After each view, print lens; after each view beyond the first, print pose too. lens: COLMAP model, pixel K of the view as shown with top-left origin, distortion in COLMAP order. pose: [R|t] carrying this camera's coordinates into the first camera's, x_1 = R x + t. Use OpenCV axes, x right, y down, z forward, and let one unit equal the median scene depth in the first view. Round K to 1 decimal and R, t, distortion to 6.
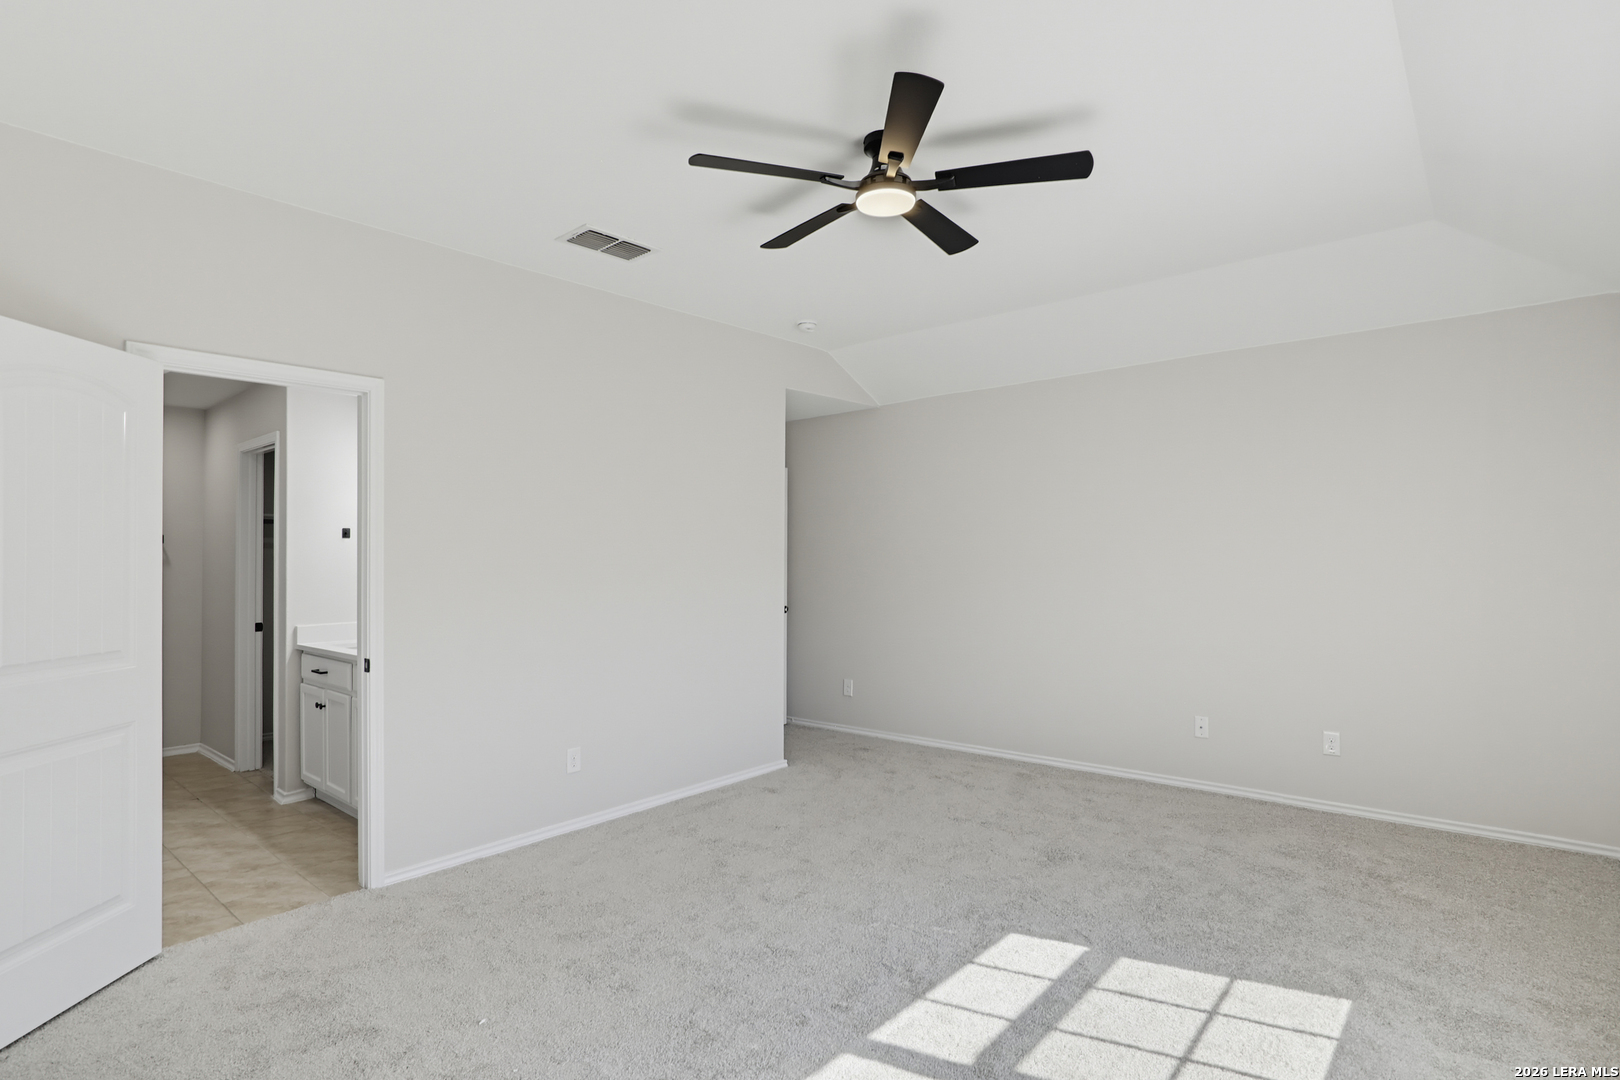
lens RADIAL K [[819.7, 0, 819.5], [0, 819.7, 550.2], [0, 0, 1]] dist [-0.023177, 0.008330]
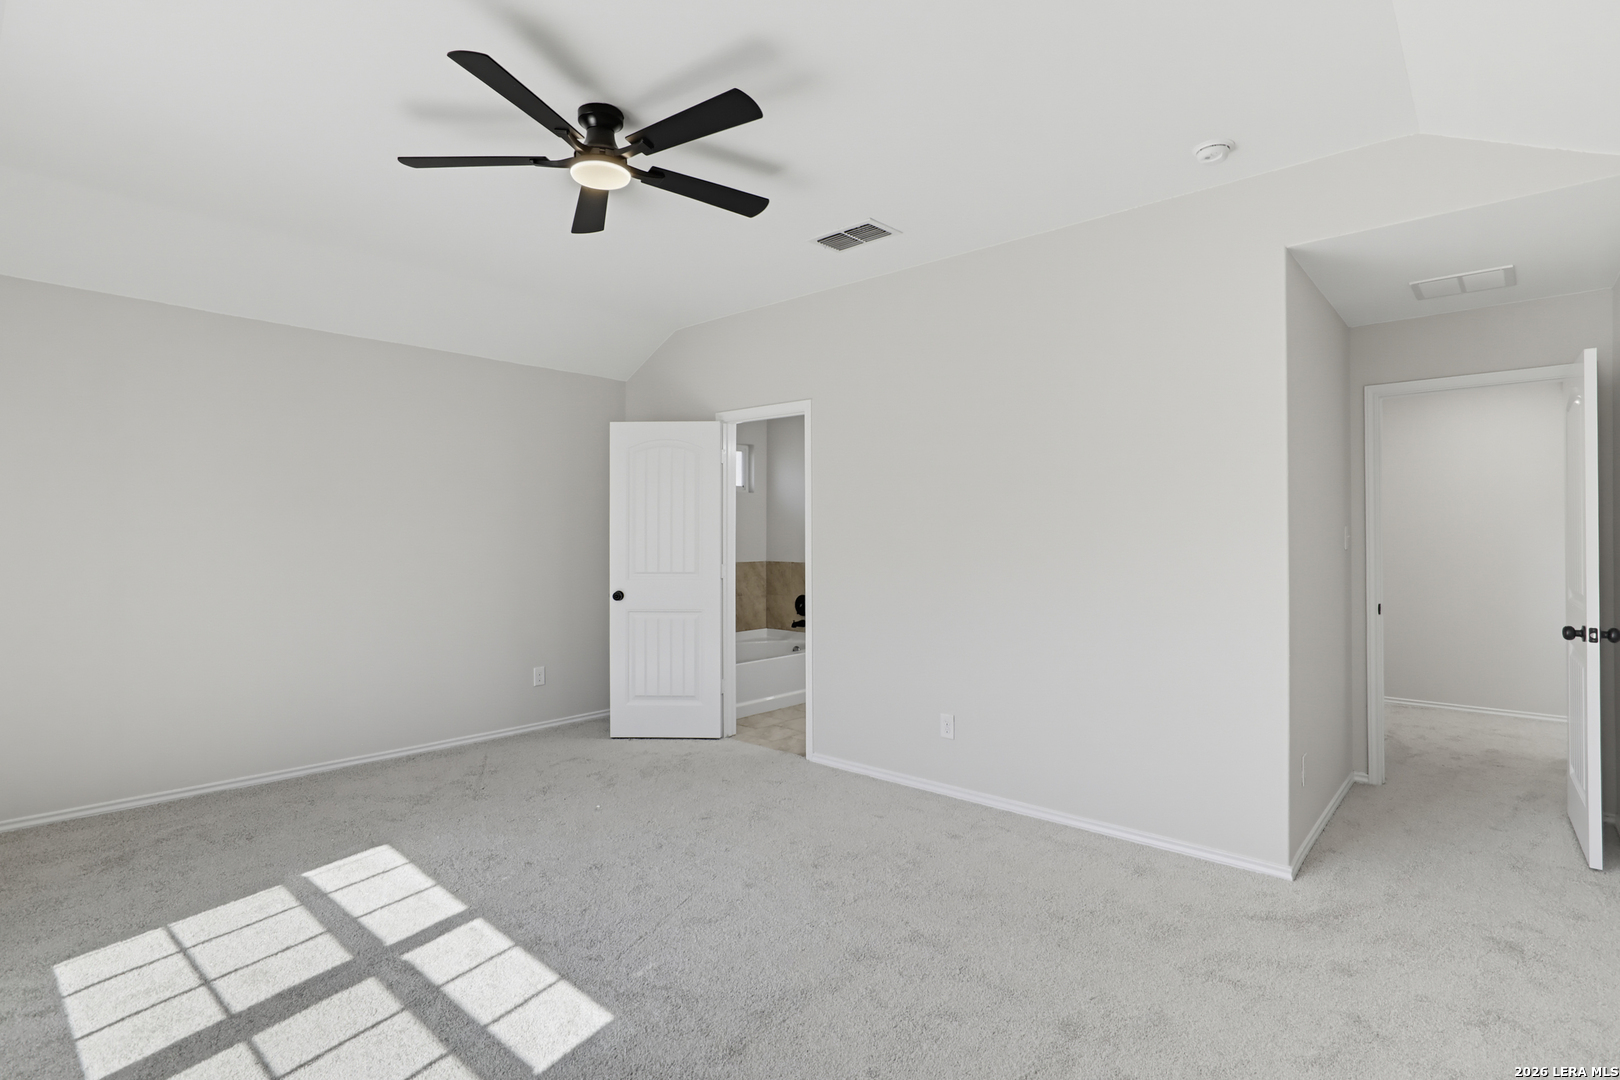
lens RADIAL K [[819.7, 0, 816.4], [0, 819.7, 532.3], [0, 0, 1]] dist [-0.023177, 0.008330]
pose [[-0.050678, 0.002442, -0.998712, 1.021290], [0.011179, 0.999936, 0.001877, 0.025971], [0.998652, -0.011070, -0.050702, 1.290907]]
